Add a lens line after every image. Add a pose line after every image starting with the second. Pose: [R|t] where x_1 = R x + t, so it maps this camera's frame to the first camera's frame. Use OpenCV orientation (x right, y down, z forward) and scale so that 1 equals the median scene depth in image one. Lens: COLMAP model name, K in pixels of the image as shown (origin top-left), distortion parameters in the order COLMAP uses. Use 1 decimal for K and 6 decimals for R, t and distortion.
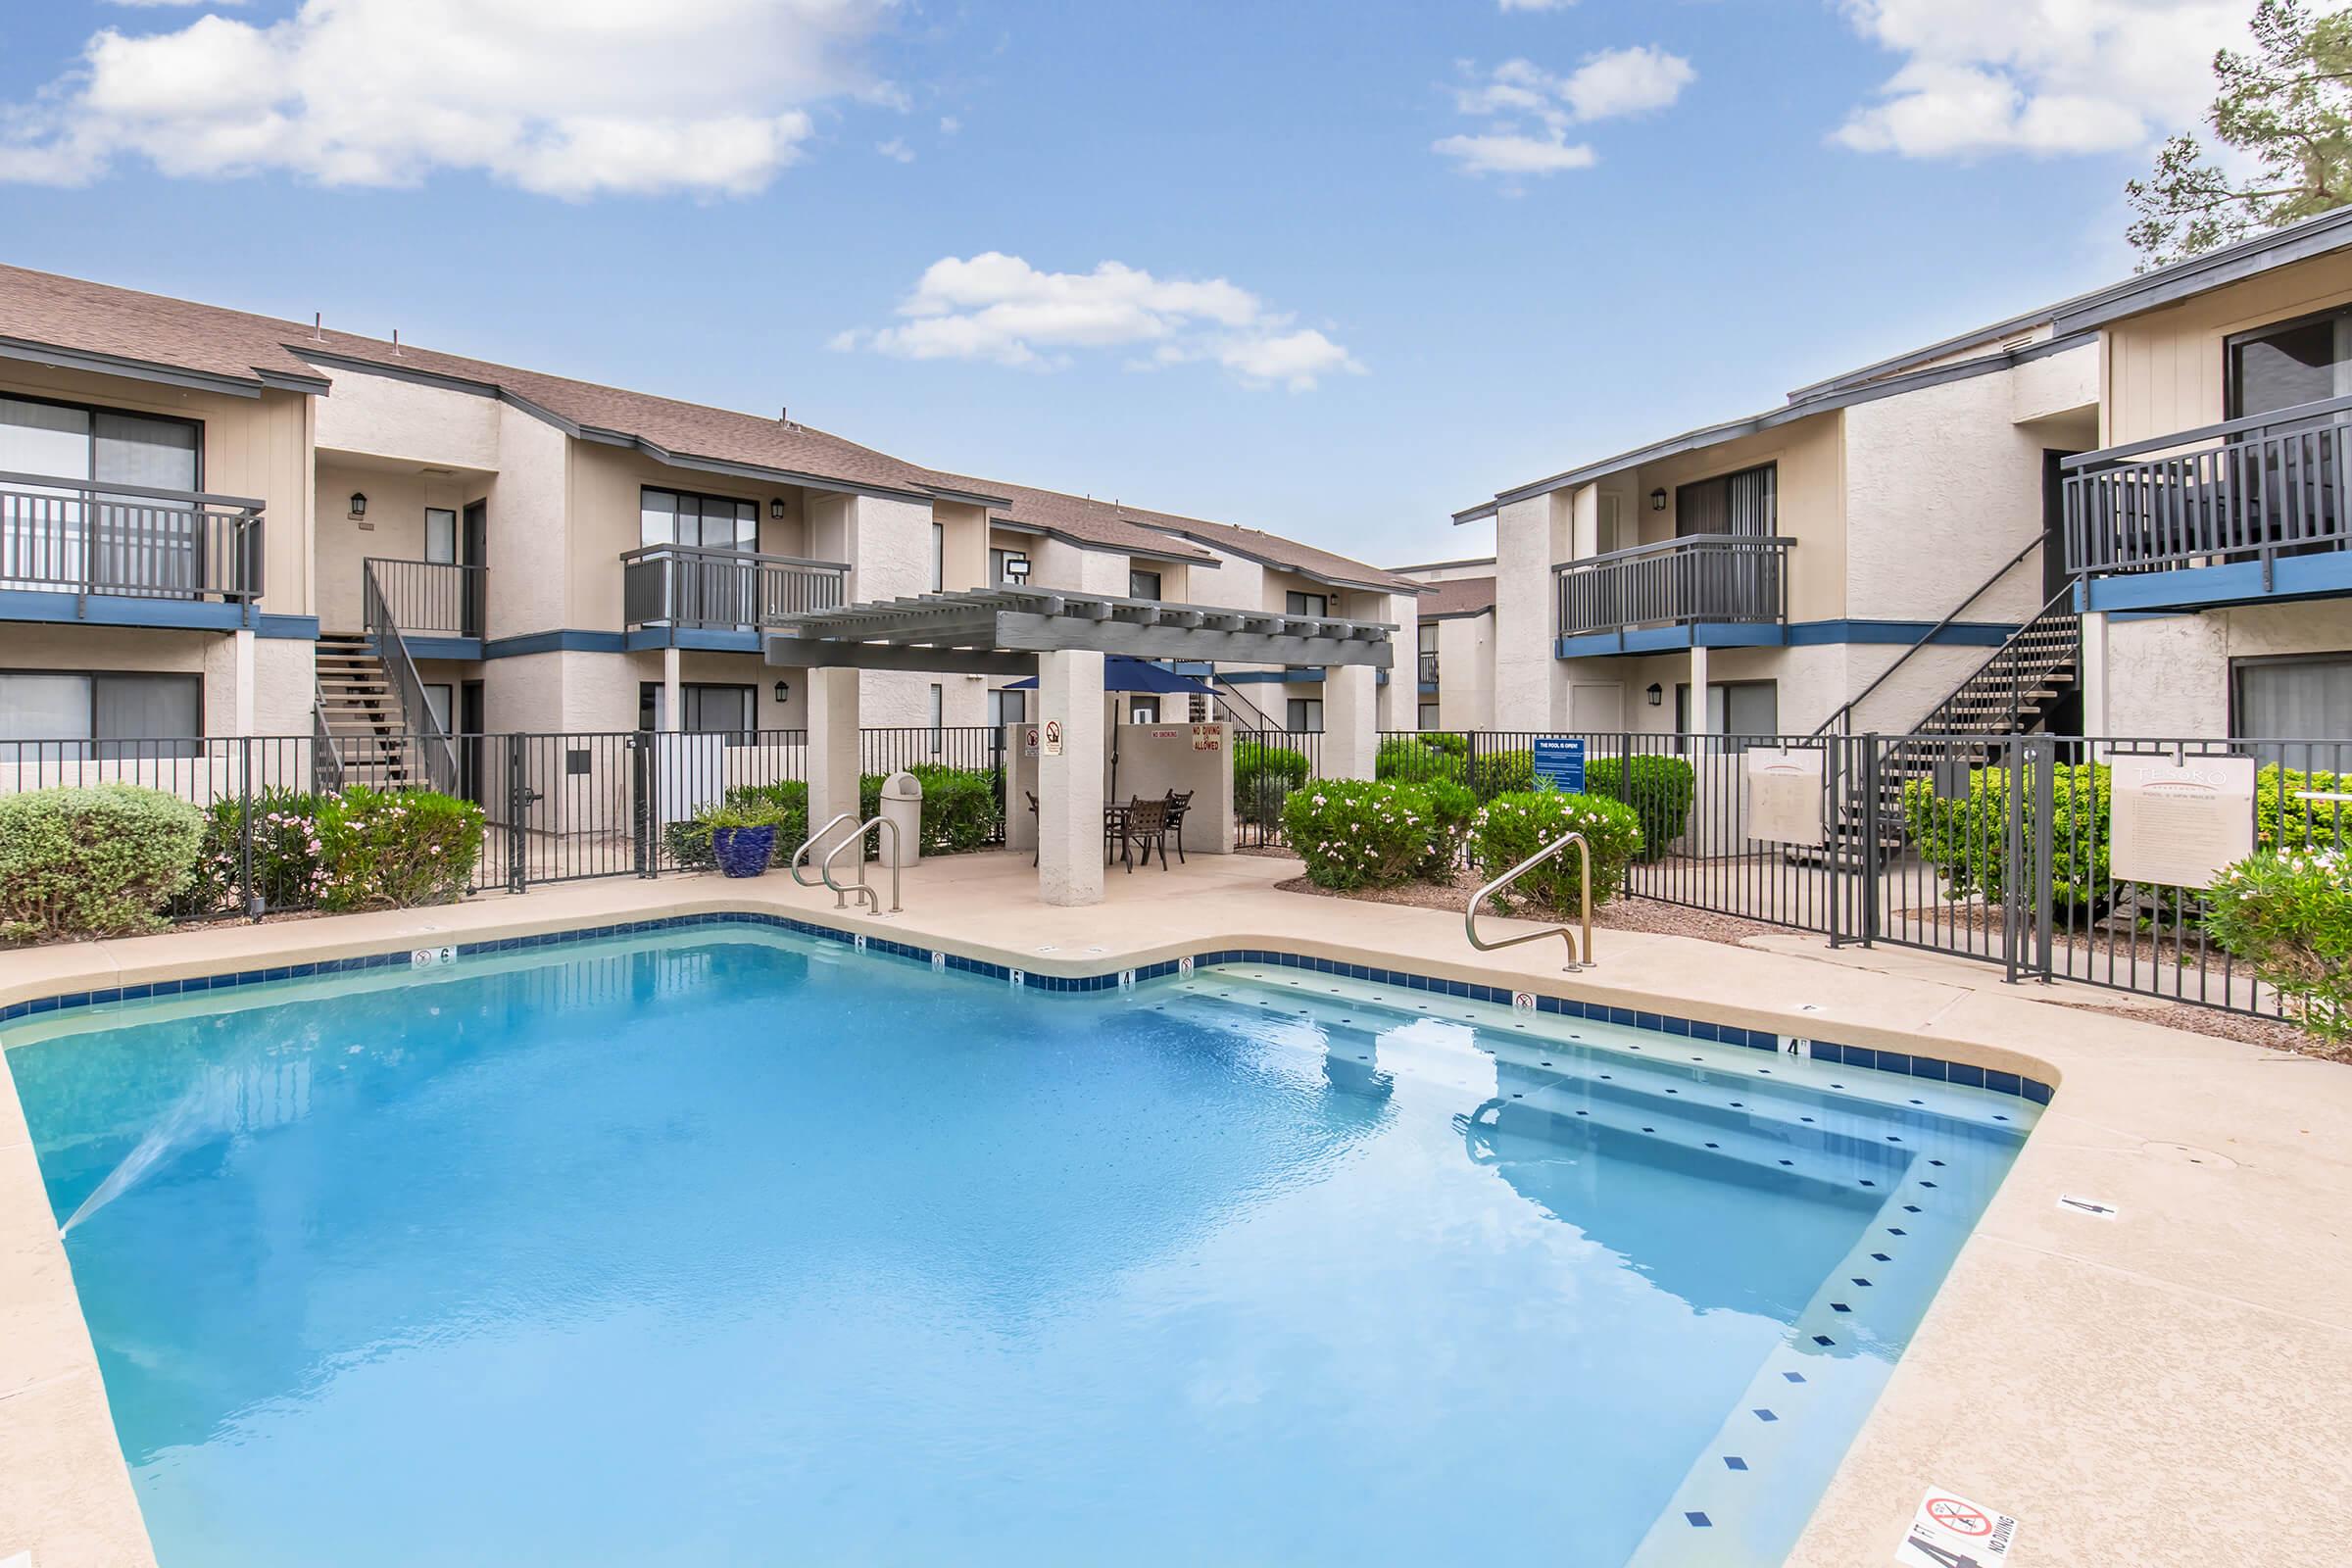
lens RADIAL K [[1147.6, 0, 1127.0], [0, 1147.6, 723.0], [0, 0, 1]] dist [0.004832, -0.001303]
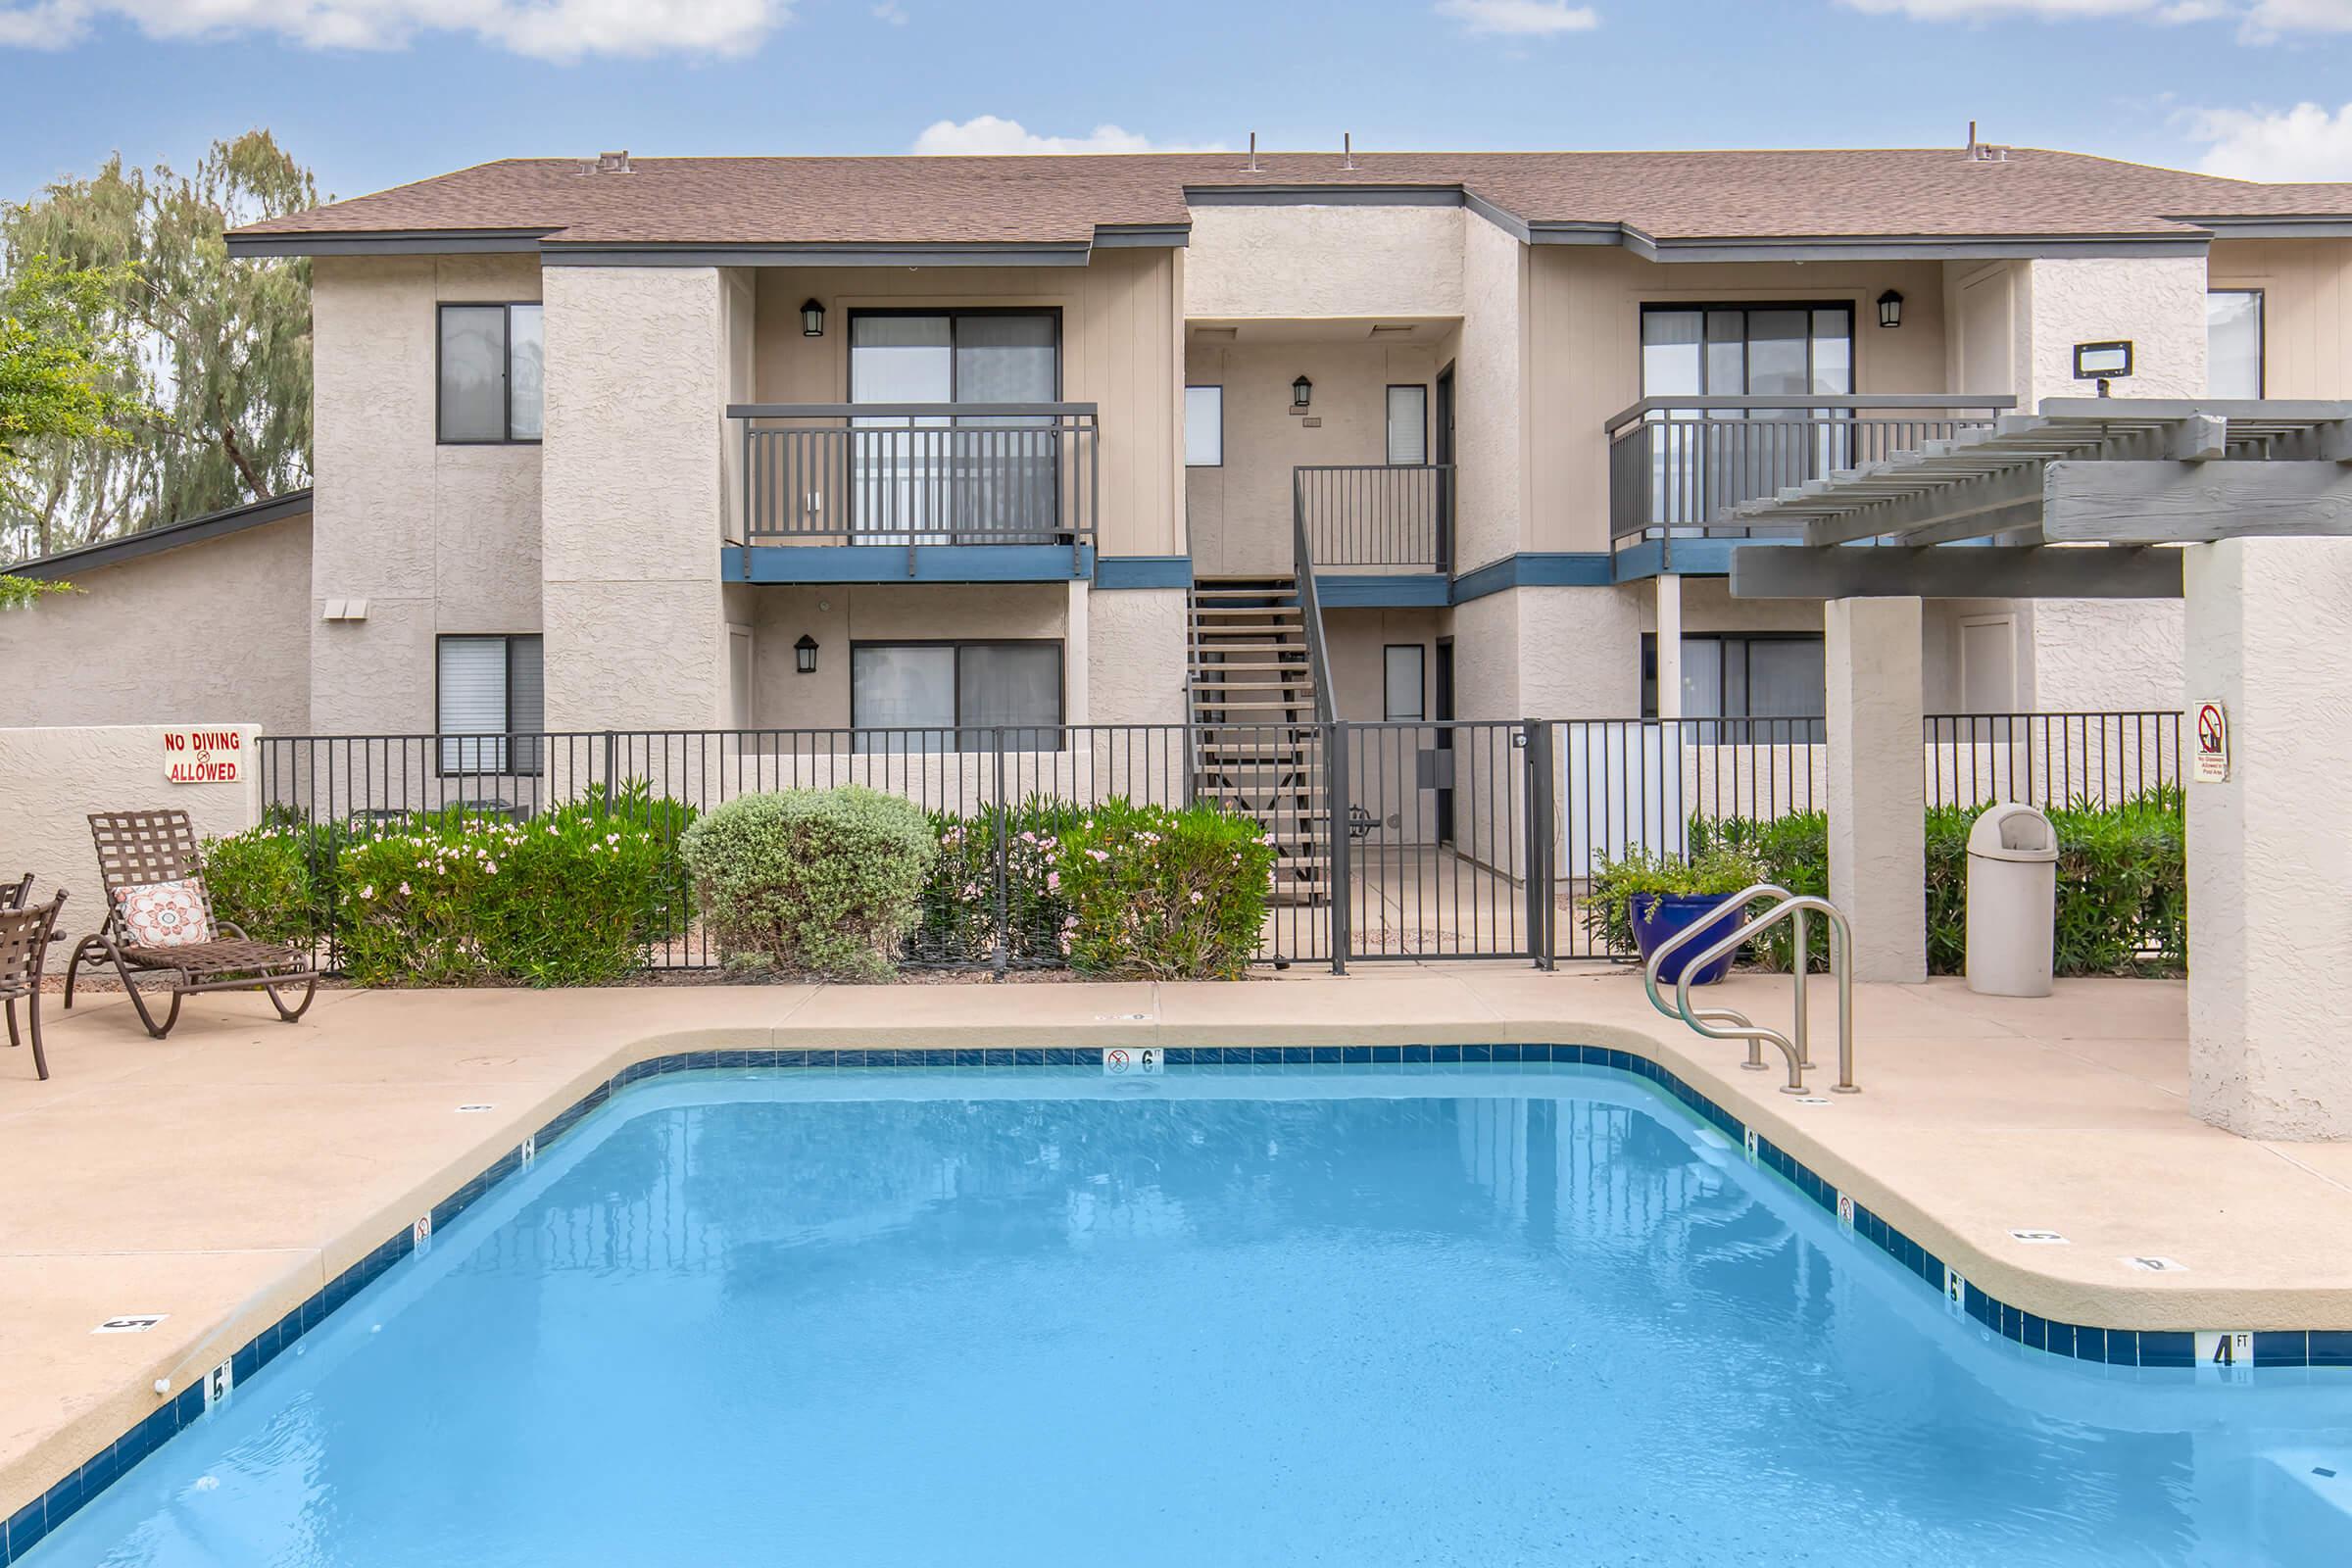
lens RADIAL K [[1905.0, 0, 1159.1], [0, 1905.0, 670.6], [0, 0, 1]] dist [0.009332, -0.000698]
pose [[0.701582, -0.013743, -0.712456, 0.126599], [0.004145, 0.999876, -0.015206, -0.003152], [0.712577, 0.007715, 0.701552, 0.156160]]
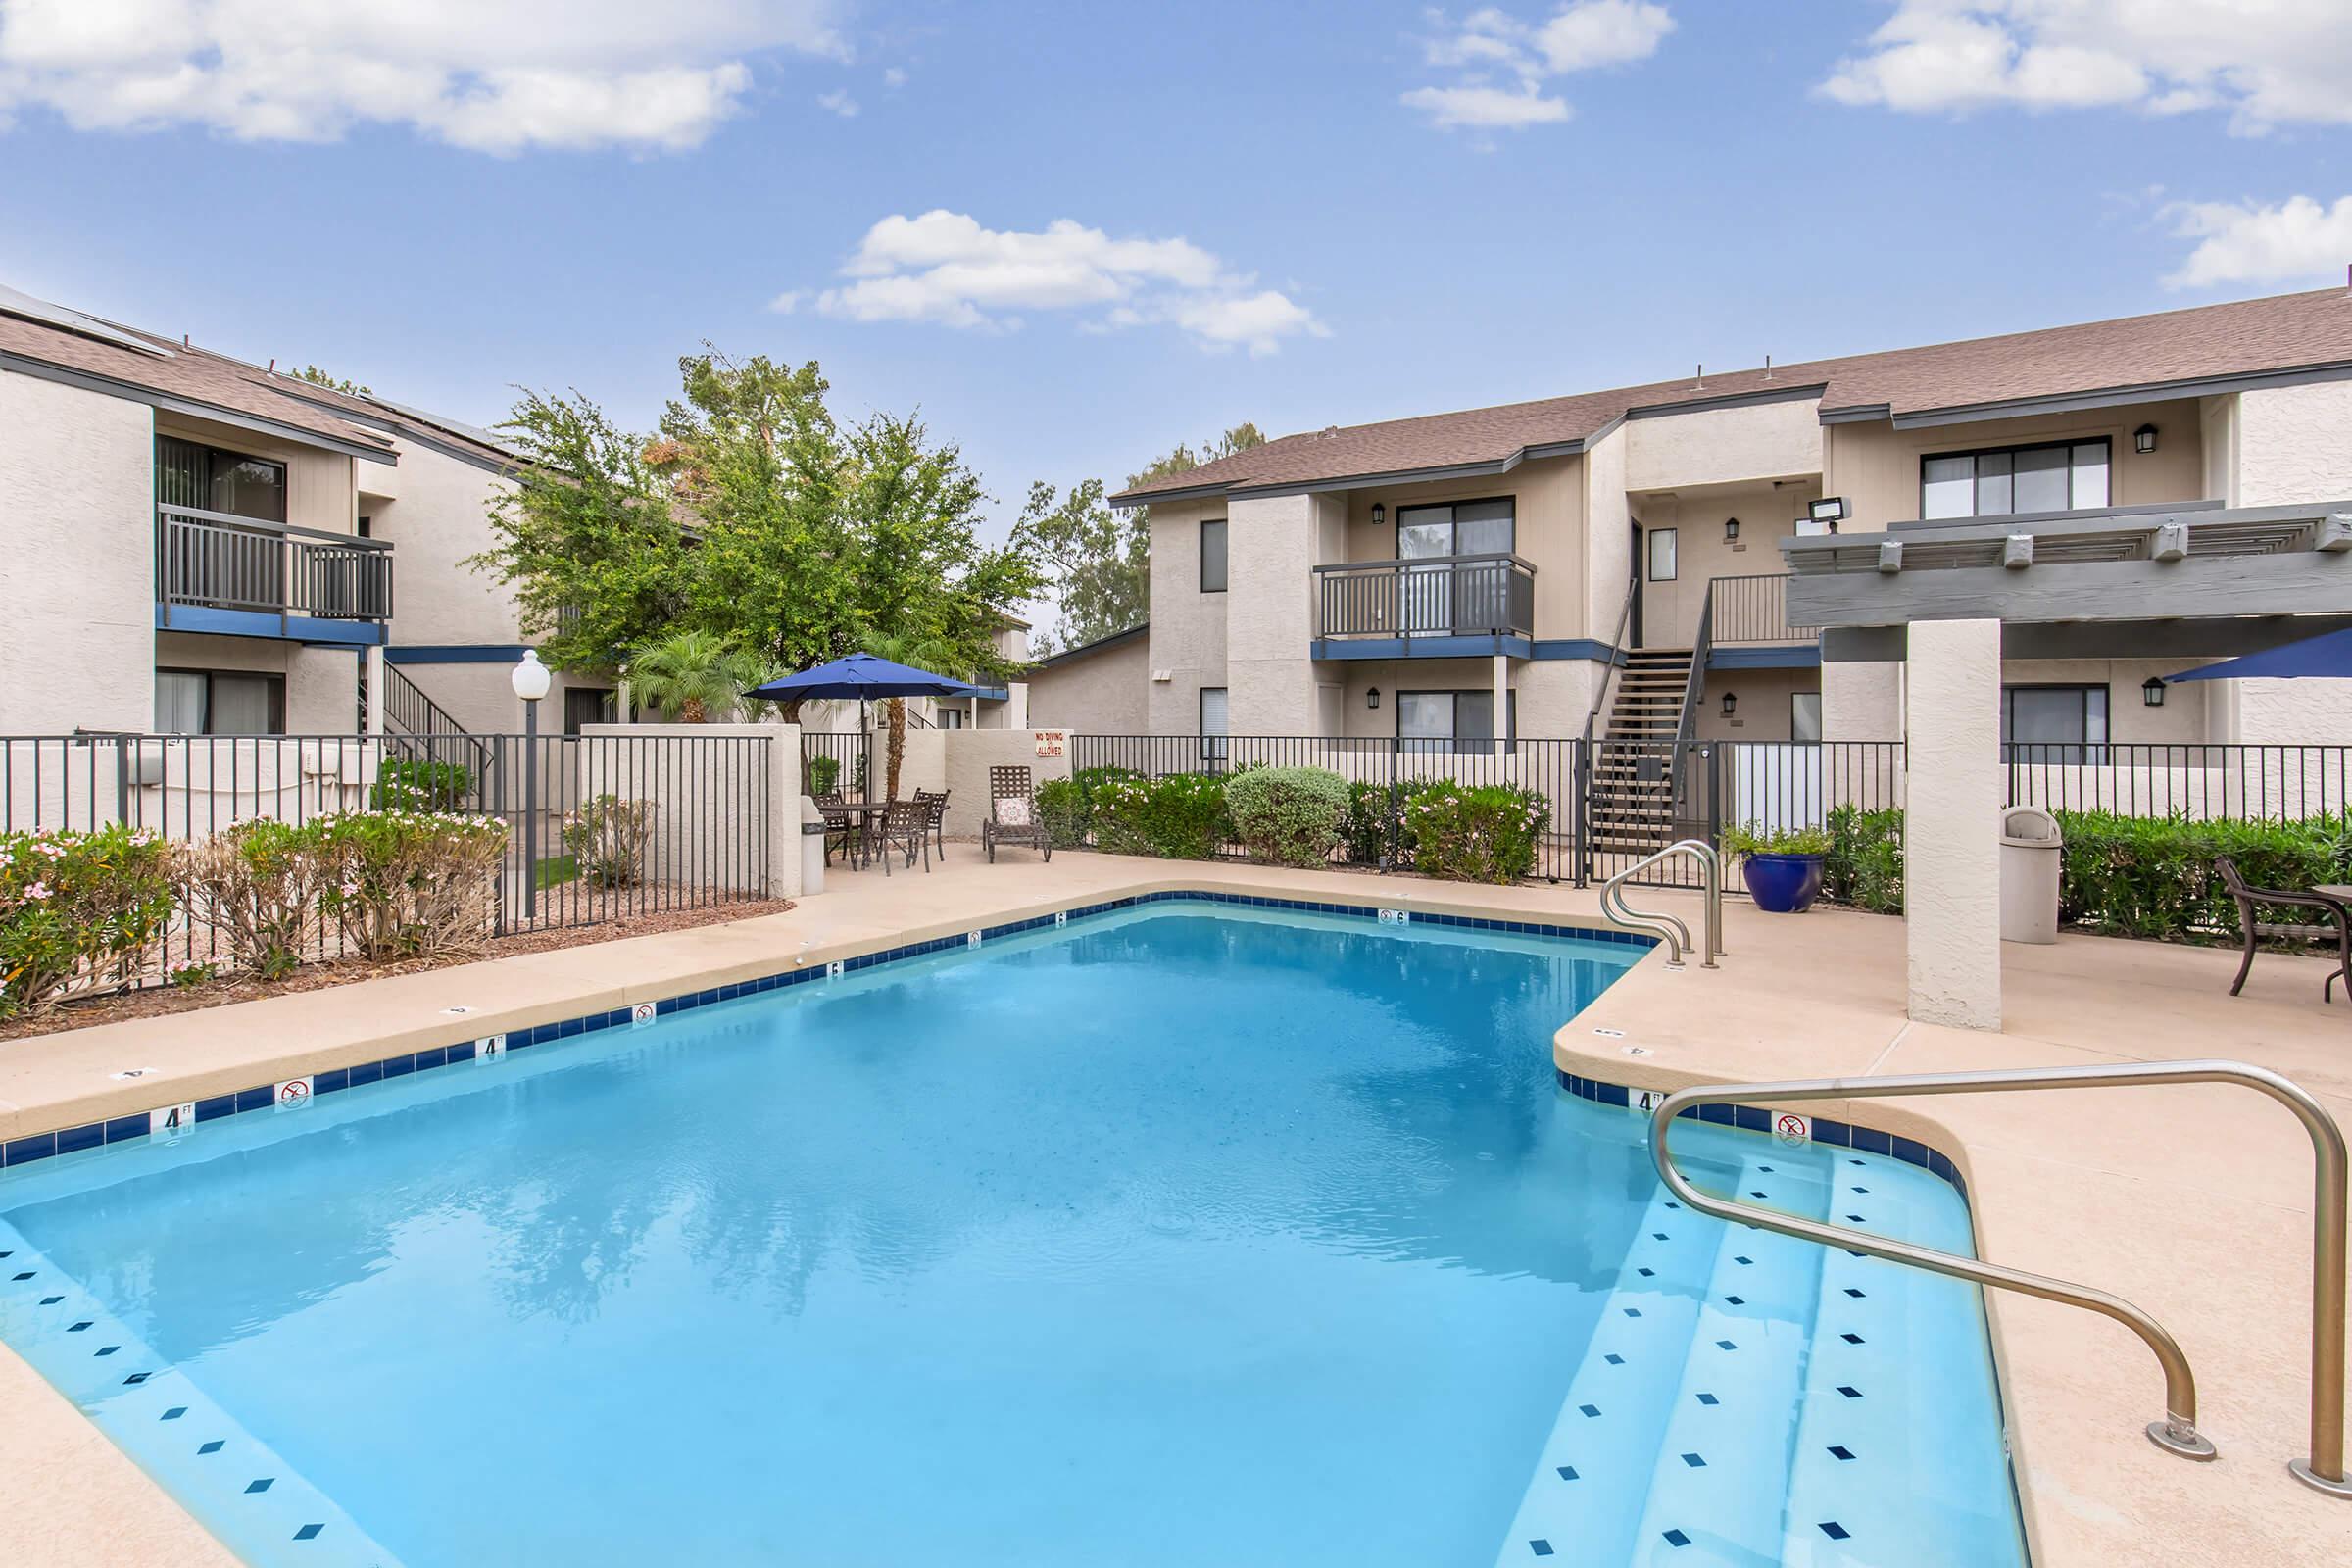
lens RADIAL K [[1147.6, 0, 1183.1], [0, 1147.6, 727.6], [0, 0, 1]] dist [0.004832, -0.001303]
pose [[0.217181, 0.006876, -0.976107, 0.358289], [-0.010962, 0.999929, 0.004605, -0.001872], [0.976070, 0.009700, 0.217241, 0.334764]]
